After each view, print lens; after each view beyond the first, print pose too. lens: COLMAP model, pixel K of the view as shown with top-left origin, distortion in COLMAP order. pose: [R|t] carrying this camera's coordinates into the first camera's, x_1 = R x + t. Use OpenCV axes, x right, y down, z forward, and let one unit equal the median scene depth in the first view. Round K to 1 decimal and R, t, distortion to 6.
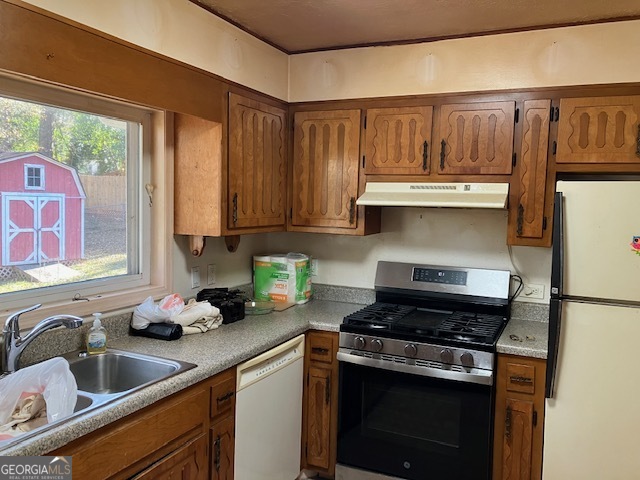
lens RADIAL K [[526.3, 0, 316.1], [0, 526.3, 249.5], [0, 0, 1]] dist [0.101853, -0.202205]
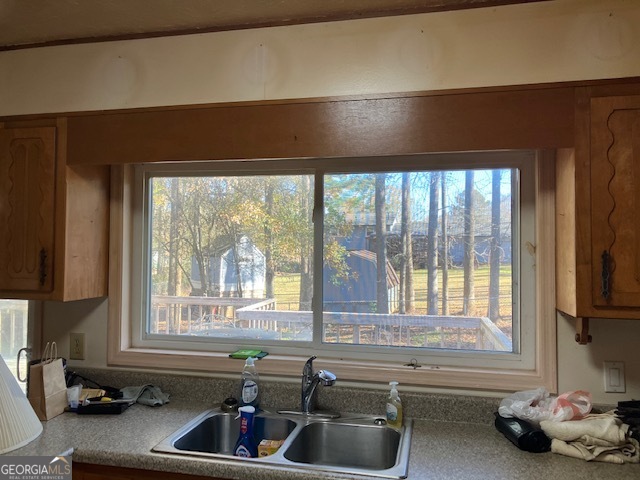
lens RADIAL K [[526.3, 0, 316.1], [0, 526.3, 249.5], [0, 0, 1]] dist [0.101853, -0.202205]
pose [[0.196693, -0.015281, -0.980346, 0.384263], [-0.088773, 0.995494, -0.033329, -0.055673], [0.976438, 0.093584, 0.194450, 0.527783]]
